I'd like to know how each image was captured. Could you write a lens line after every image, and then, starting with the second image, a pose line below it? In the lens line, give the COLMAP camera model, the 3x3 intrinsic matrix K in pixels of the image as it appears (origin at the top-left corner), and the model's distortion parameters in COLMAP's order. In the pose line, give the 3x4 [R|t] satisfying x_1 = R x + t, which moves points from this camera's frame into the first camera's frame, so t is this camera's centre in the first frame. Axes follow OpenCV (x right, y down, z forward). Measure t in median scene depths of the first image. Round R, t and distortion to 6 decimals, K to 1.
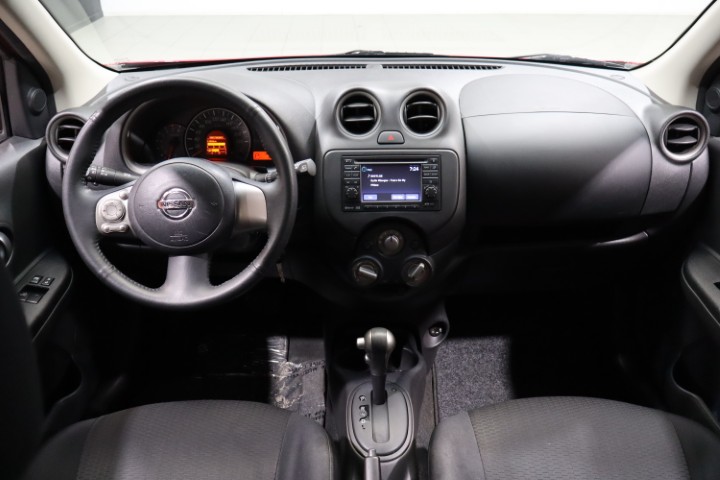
lens RADIAL K [[600.6, 0, 361.9], [0, 600.6, 242.9], [0, 0, 1]] dist [0.001184, 0.000821]
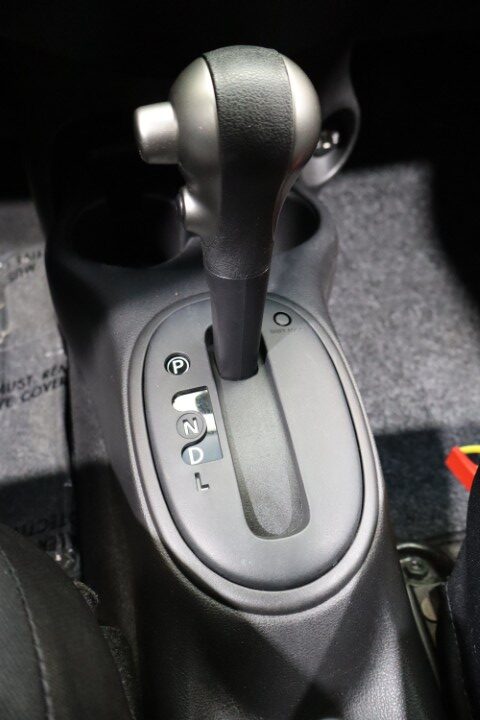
lens RADIAL K [[600.6, 0, 237.1], [0, 600.6, 361.7], [0, 0, 1]] dist [0.001184, 0.000821]
pose [[0.976947, -0.129534, 0.169692, -0.019905], [0.055583, 0.921802, 0.383655, 0.157655], [-0.206119, -0.365379, 0.907752, 0.761358]]
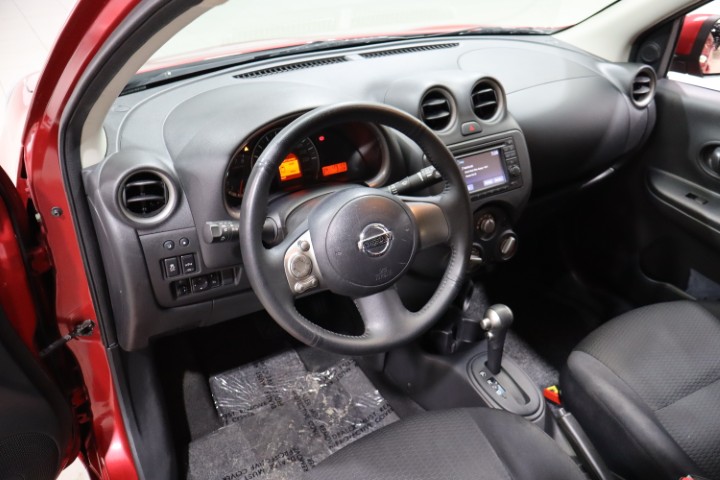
lens RADIAL K [[600.6, 0, 364.6], [0, 600.6, 241.2], [0, 0, 1]] dist [0.001184, 0.000821]
pose [[0.861533, -0.253681, 0.439780, -0.599686], [0.225241, 0.967287, 0.116717, -0.143601], [-0.455002, -0.001499, 0.890489, 0.148084]]
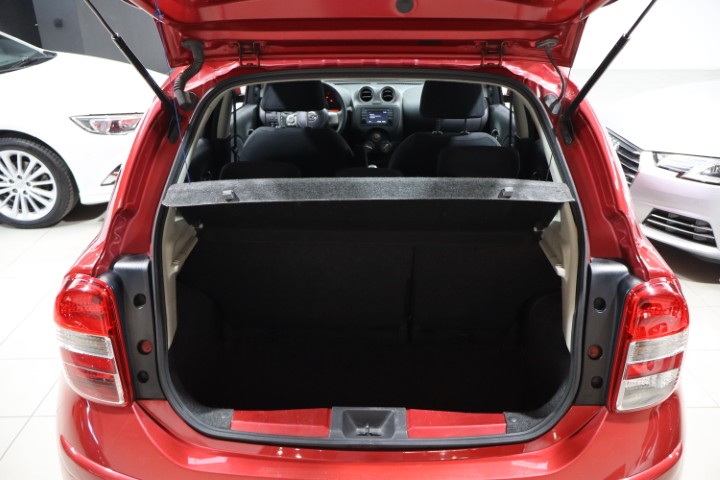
lens RADIAL K [[600.6, 0, 358.7], [0, 600.6, 239.3], [0, 0, 1]] dist [0.001184, 0.000821]
pose [[0.999665, 0.010214, -0.023767, 0.033789], [-0.012342, 0.995759, -0.091169, 0.755995], [0.022735, 0.091432, 0.995552, -1.865835]]
